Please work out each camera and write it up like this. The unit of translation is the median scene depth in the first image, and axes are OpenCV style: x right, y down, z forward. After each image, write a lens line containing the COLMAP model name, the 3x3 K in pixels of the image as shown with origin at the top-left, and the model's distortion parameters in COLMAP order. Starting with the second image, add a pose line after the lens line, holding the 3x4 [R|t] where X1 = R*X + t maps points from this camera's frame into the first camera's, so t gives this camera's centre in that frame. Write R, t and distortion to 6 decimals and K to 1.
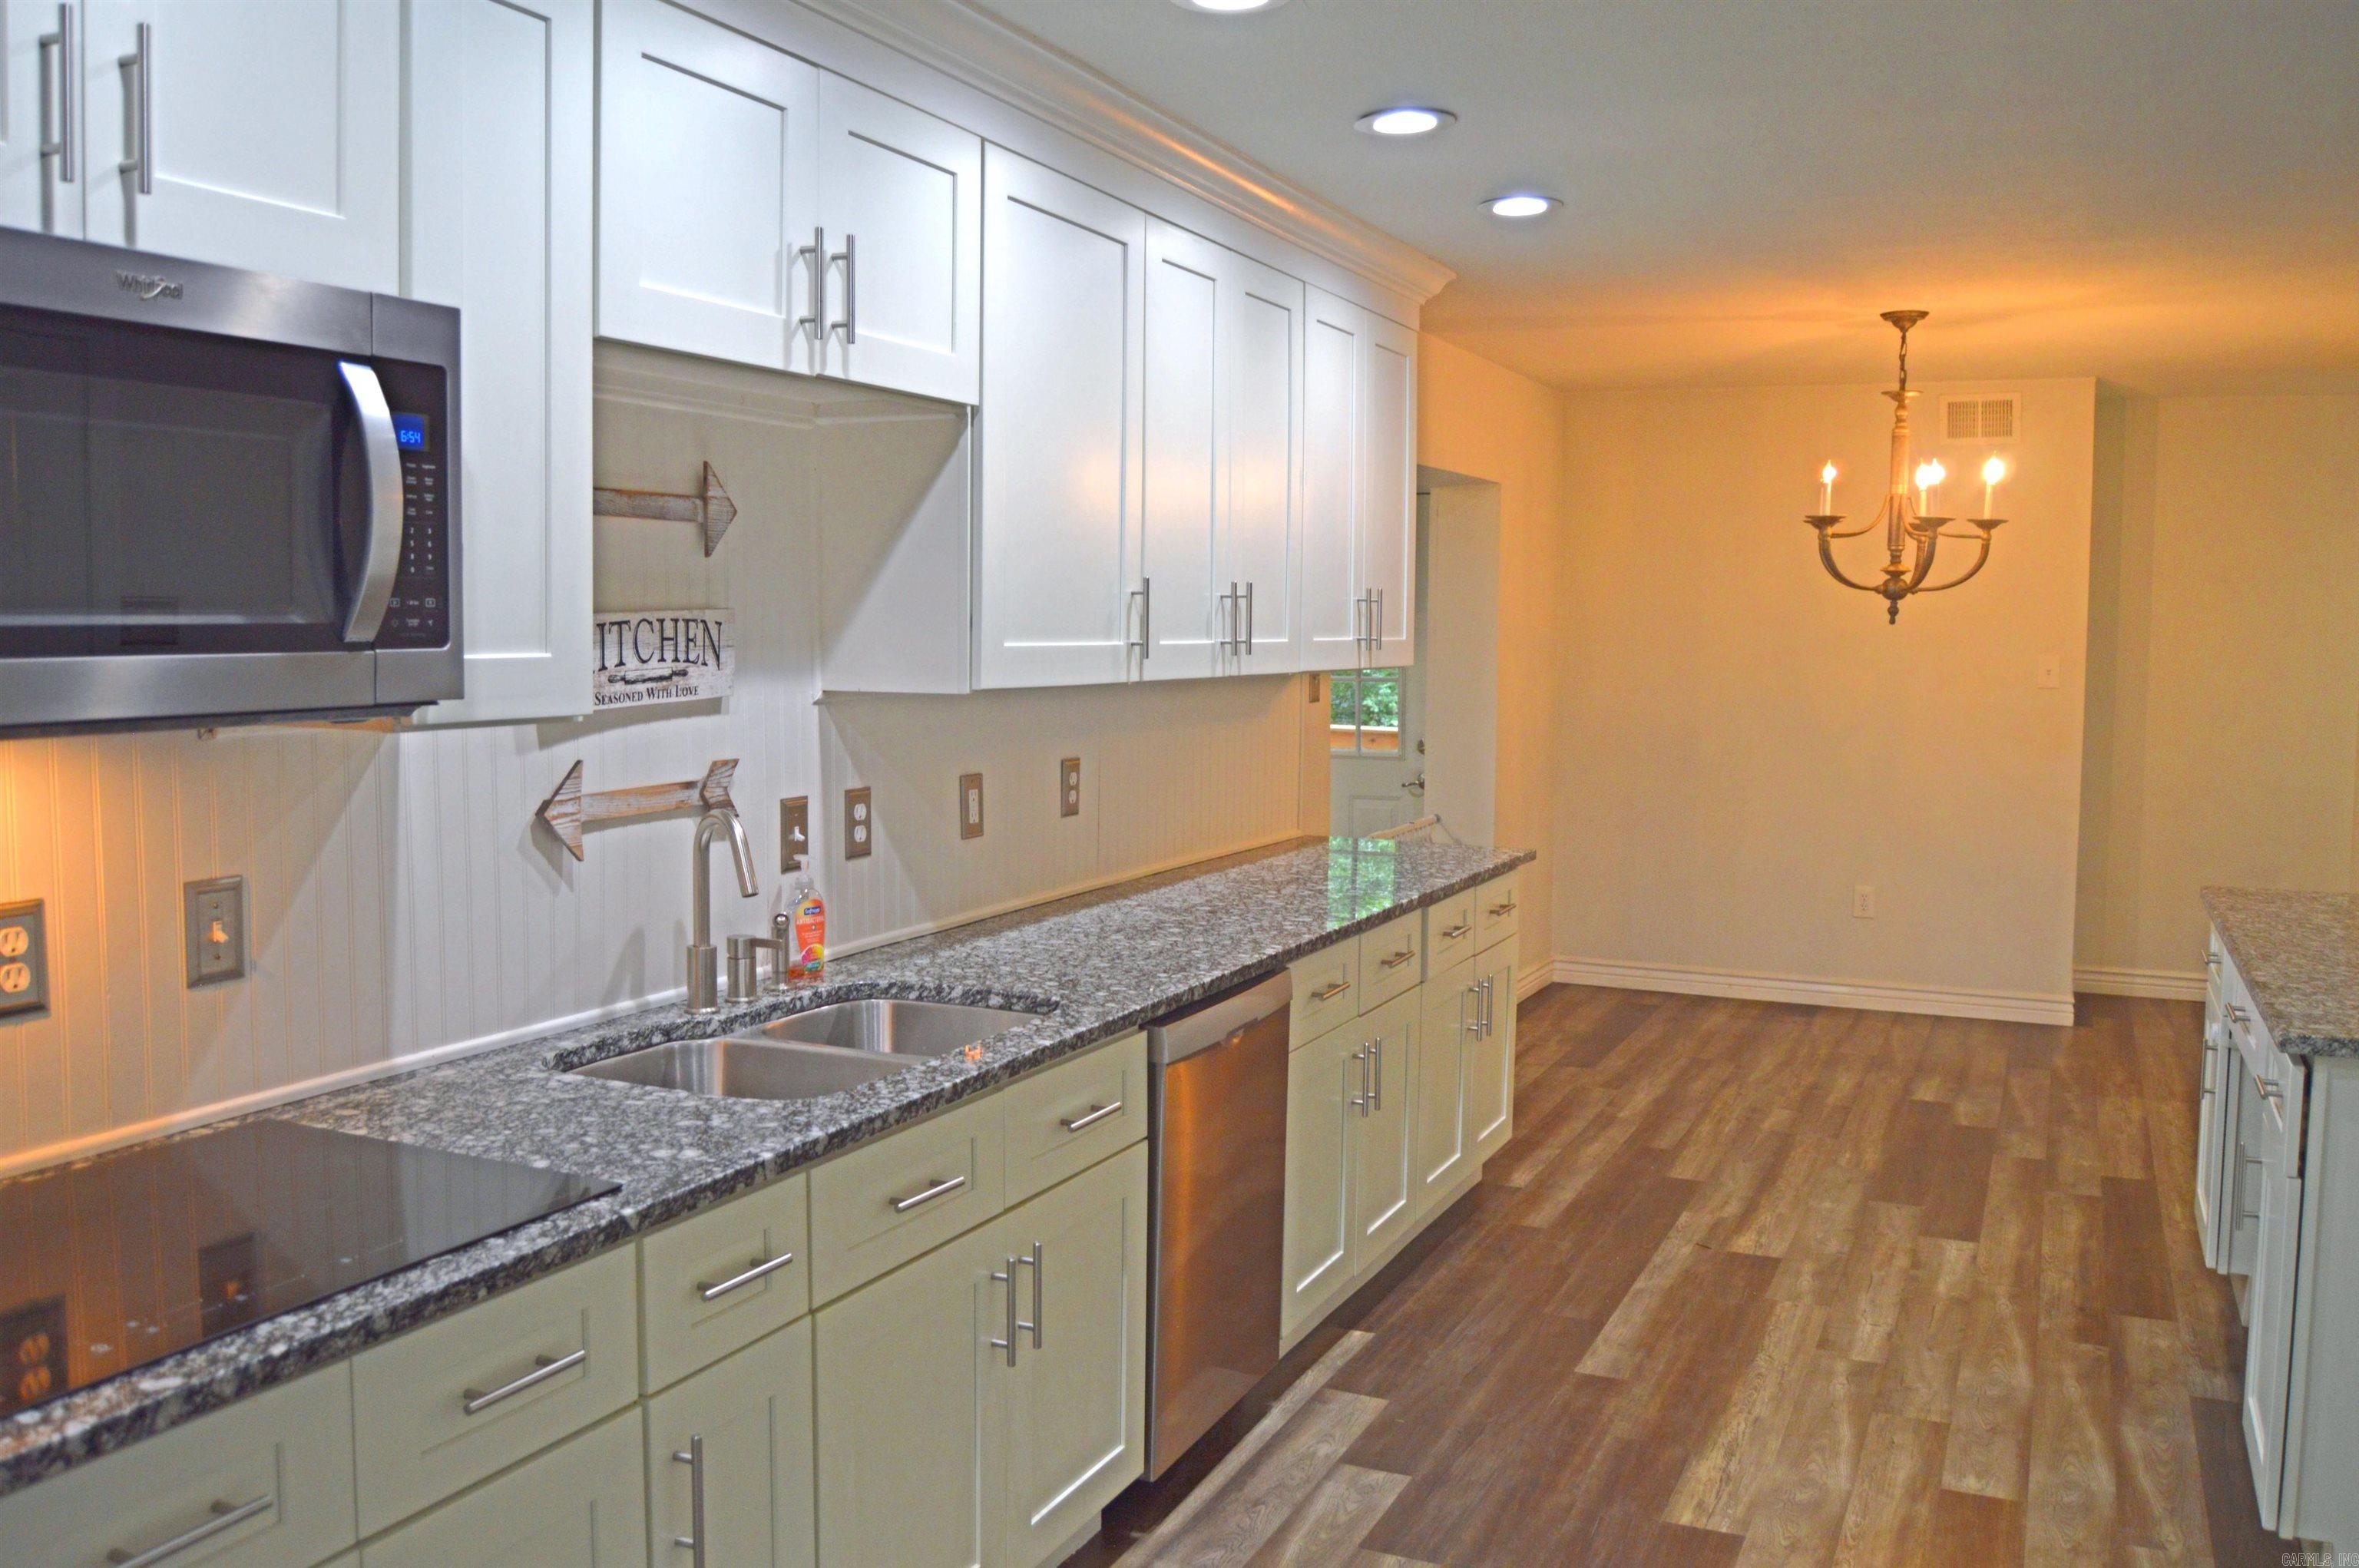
lens RADIAL K [[1967.3, 0, 1168.7], [0, 1967.3, 768.9], [0, 0, 1]] dist [-0.082191, 0.018321]
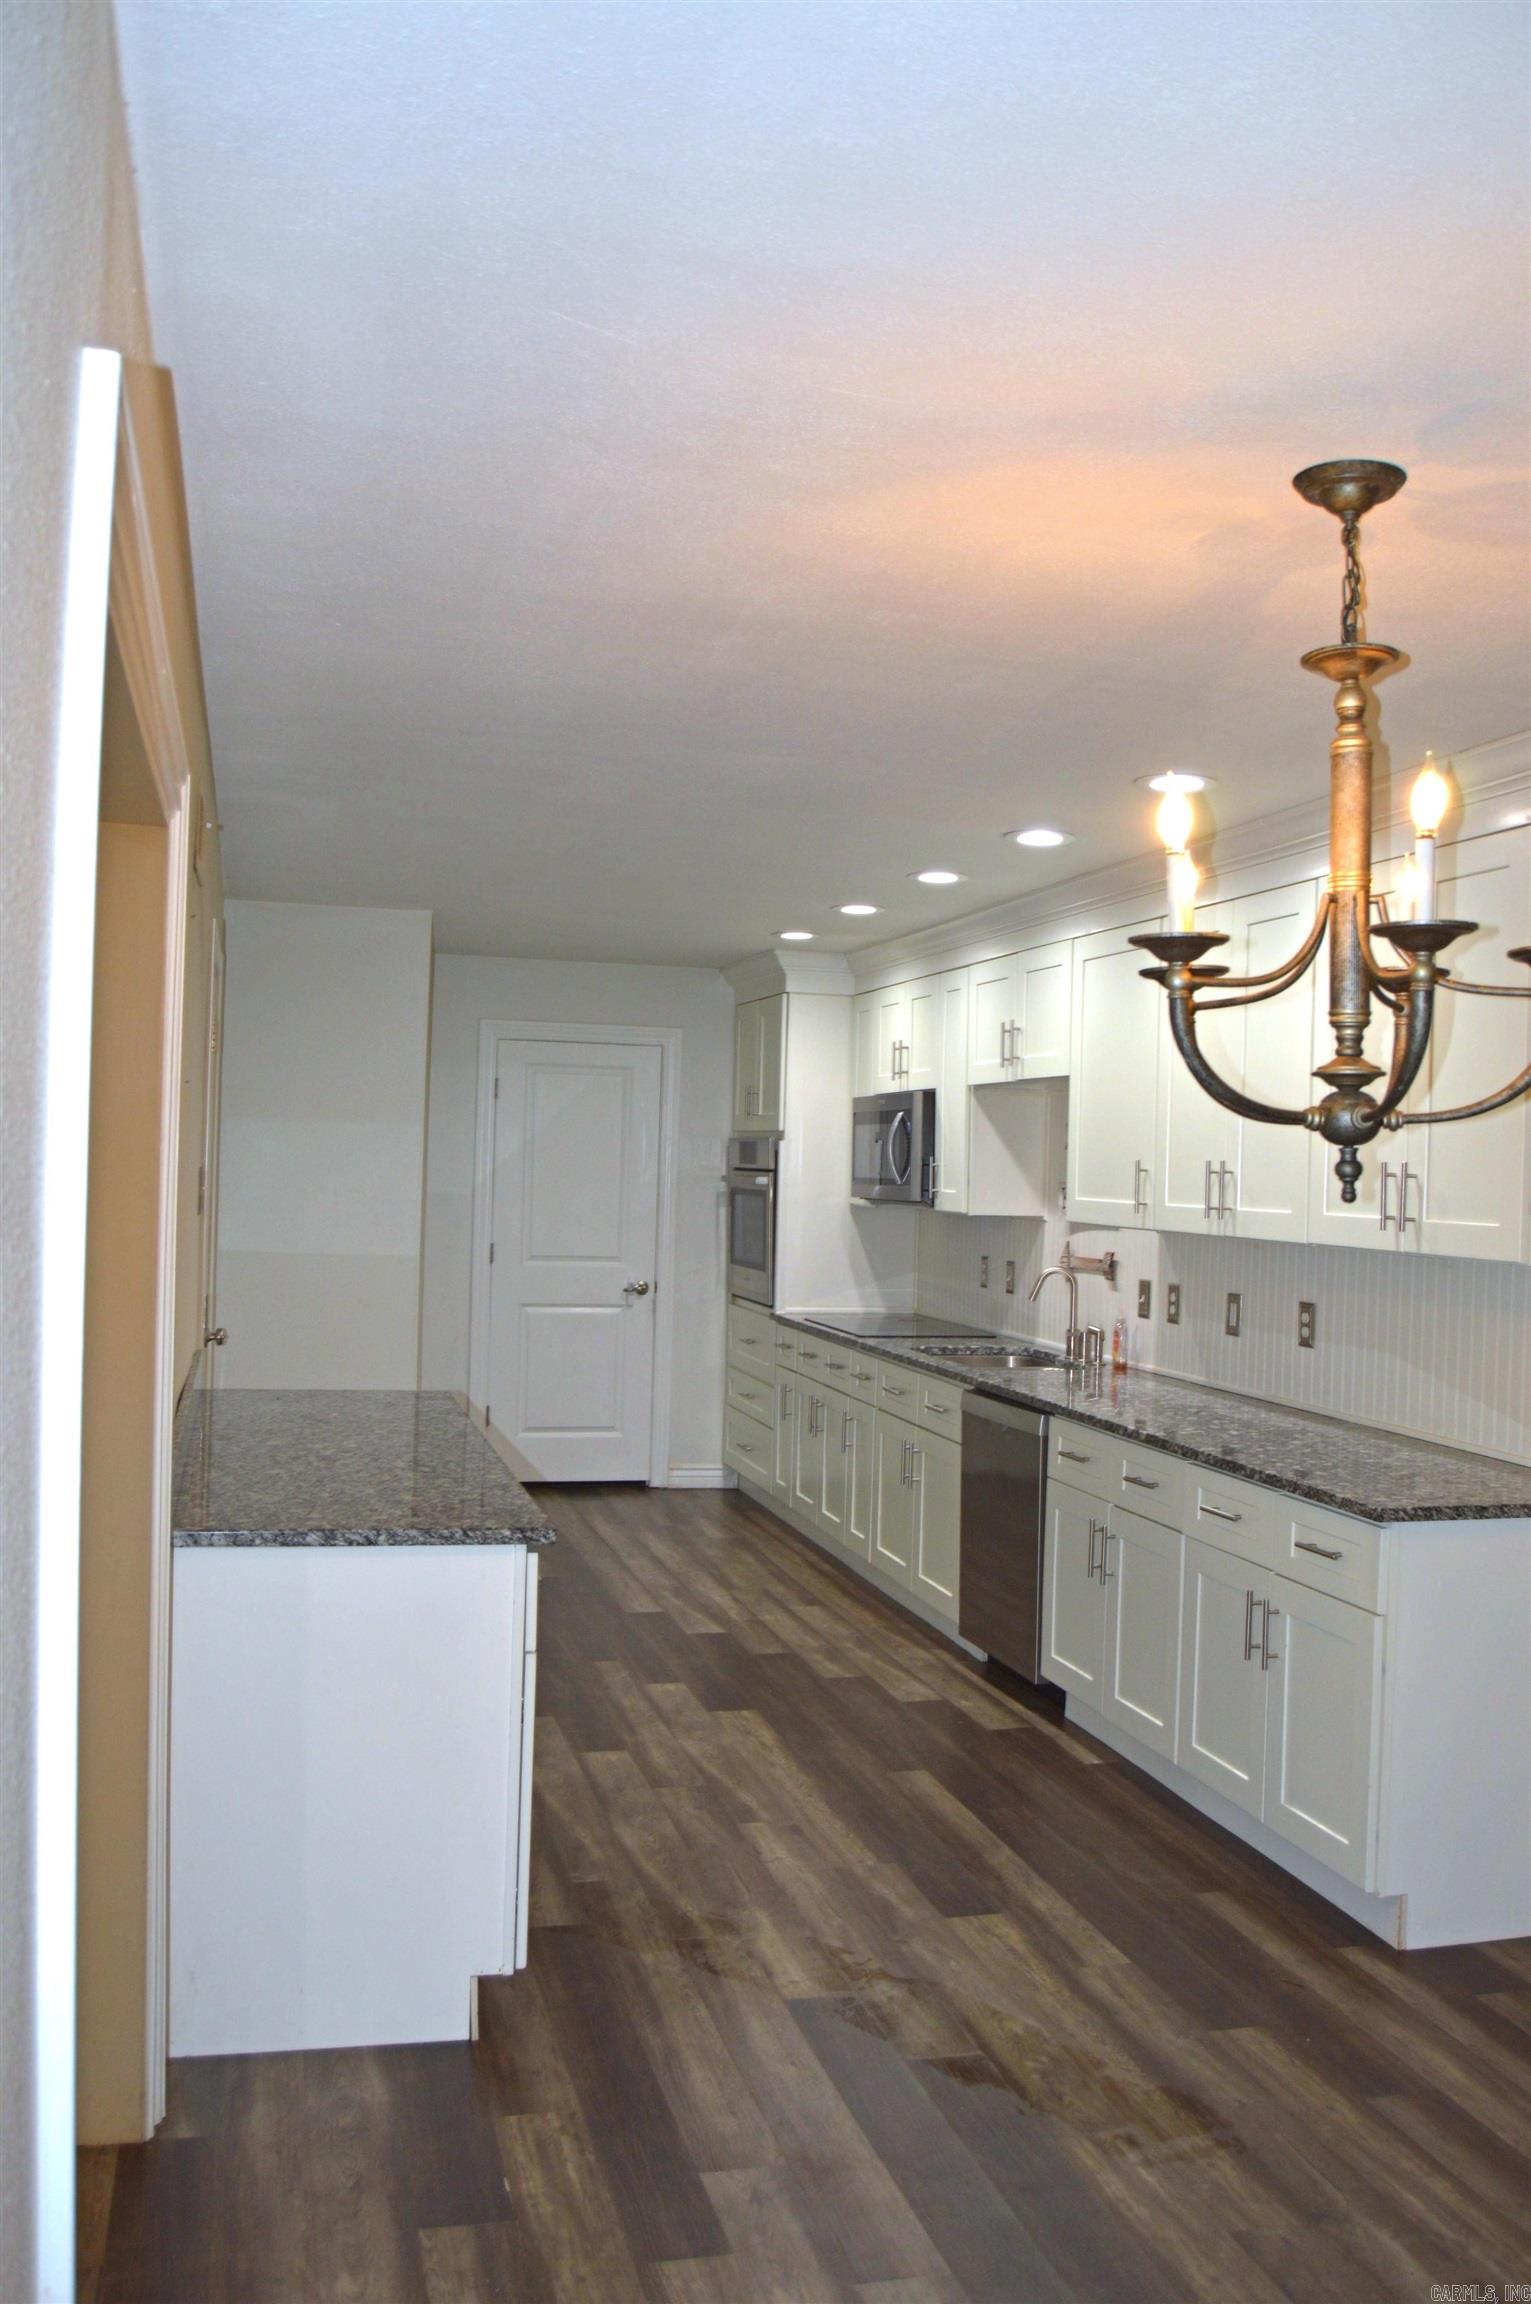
lens RADIAL K [[1921.5, 0, 756.5], [0, 1921.5, 1149.5], [0, 0, 1]] dist [-0.082191, 0.018321]
pose [[-0.771511, -0.036572, -0.635164, 1.040373], [-0.085137, 0.995302, 0.046105, -0.133629], [0.630494, 0.089646, -0.771000, 1.757090]]
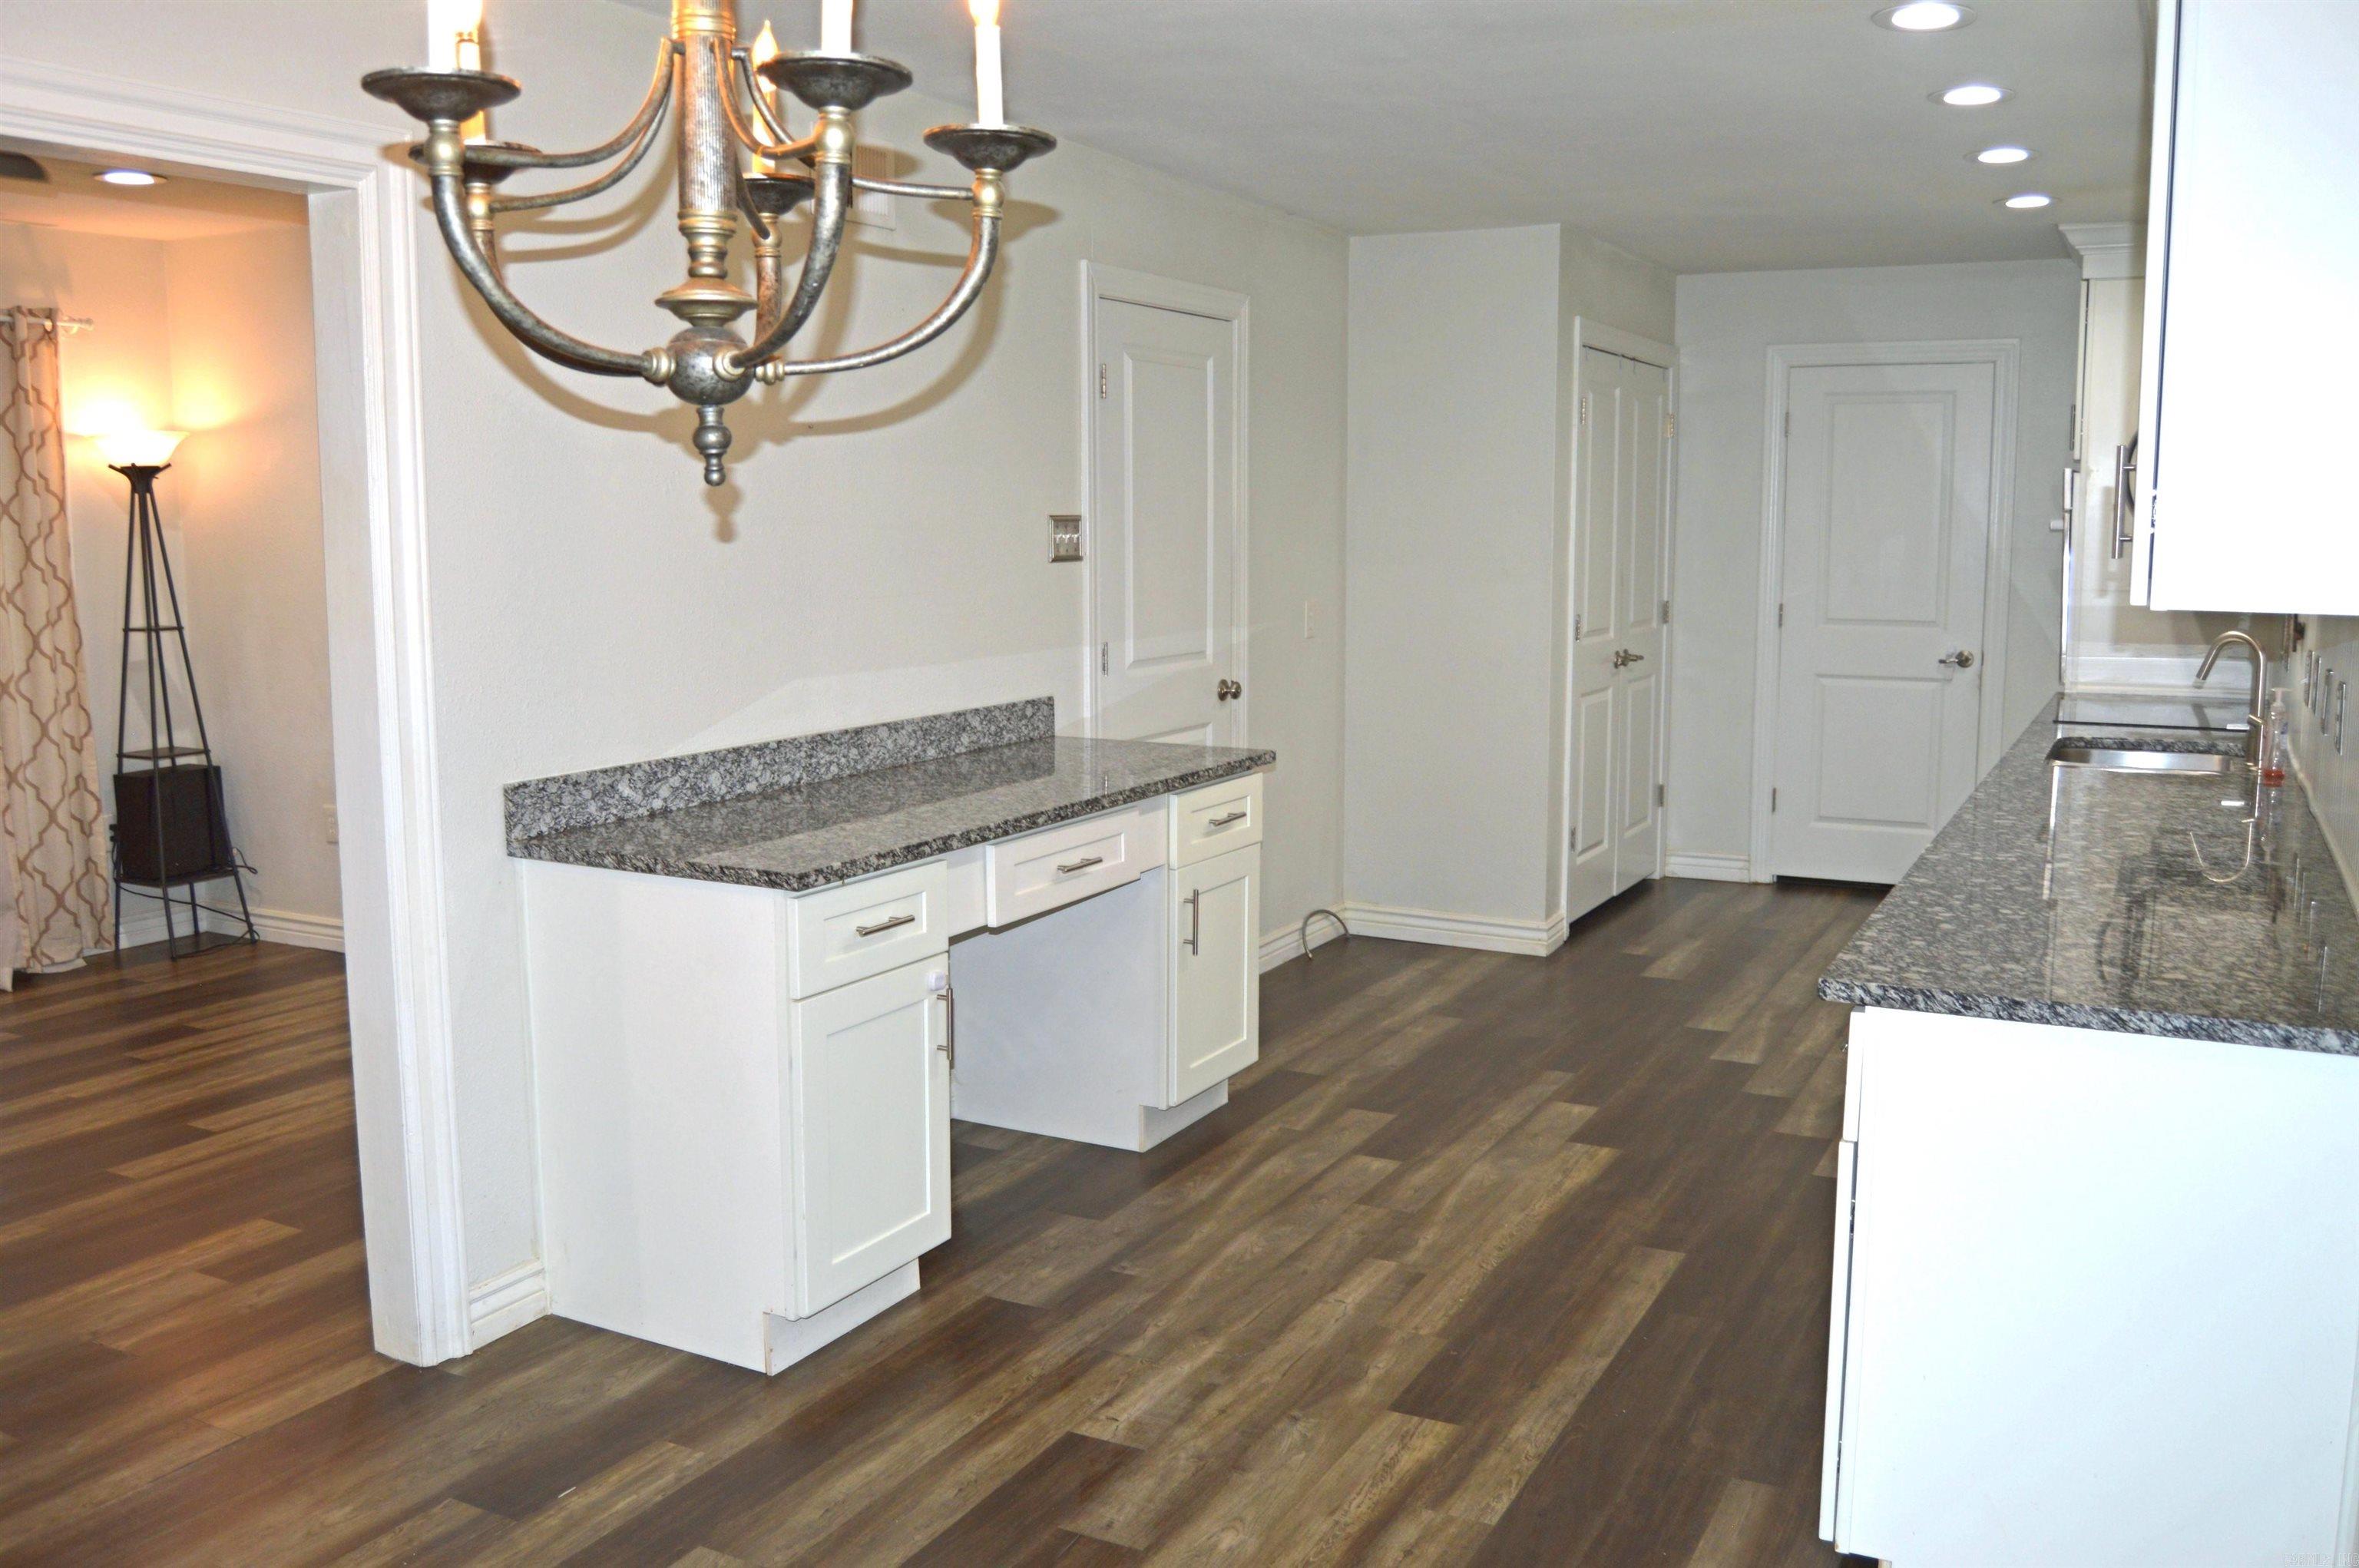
lens RADIAL K [[1967.3, 0, 1178.0], [0, 1967.3, 781.5], [0, 0, 1]] dist [-0.082191, 0.018321]
pose [[-0.998856, -0.015297, 0.045317, 0.407272], [-0.005433, 0.977632, 0.210254, -0.132727], [-0.047519, 0.209768, -0.976596, 1.846583]]
